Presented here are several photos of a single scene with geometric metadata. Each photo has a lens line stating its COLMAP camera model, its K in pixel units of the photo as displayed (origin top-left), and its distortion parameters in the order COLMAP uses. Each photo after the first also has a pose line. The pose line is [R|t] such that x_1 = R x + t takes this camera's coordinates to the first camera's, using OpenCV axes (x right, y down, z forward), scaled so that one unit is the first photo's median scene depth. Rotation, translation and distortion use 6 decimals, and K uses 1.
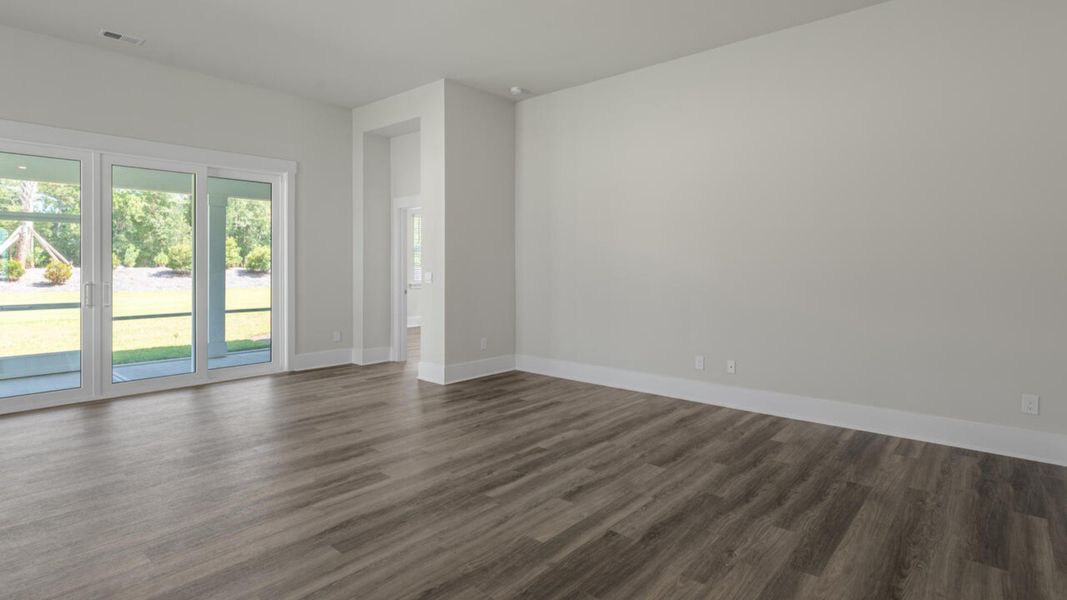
lens RADIAL K [[535.4, 0, 545.8], [0, 535.4, 264.6], [0, 0, 1]] dist [0.011665, 0.000603]
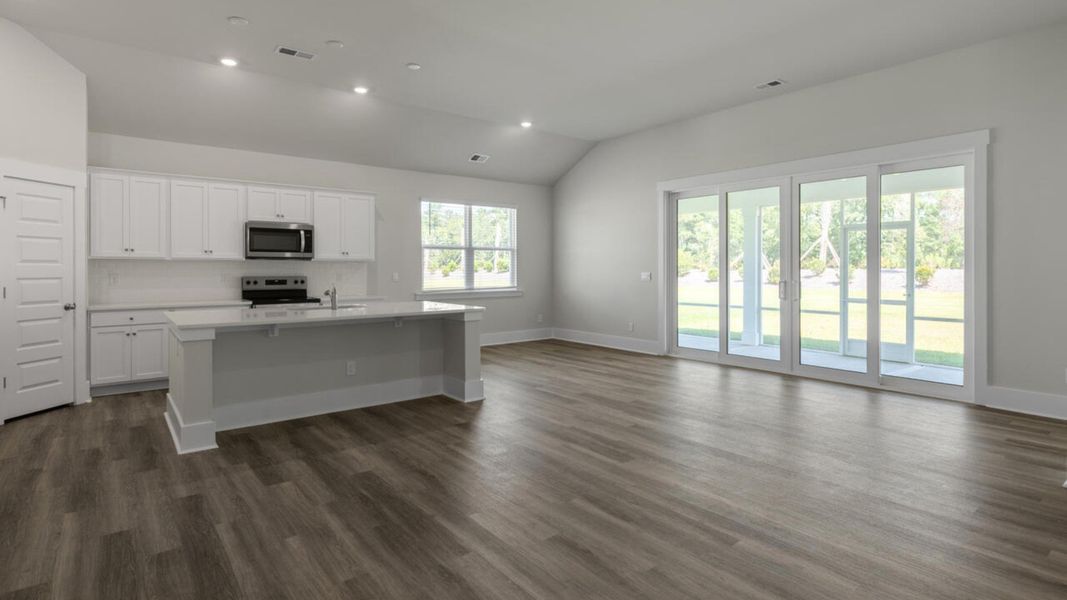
lens RADIAL K [[535.4, 0, 526.3], [0, 535.4, 272.7], [0, 0, 1]] dist [0.011665, 0.000603]
pose [[-0.199808, 0.011029, -0.979773, 0.783942], [0.000671, 0.999938, 0.011119, 0.001009], [0.979835, 0.001564, -0.199803, 0.995925]]
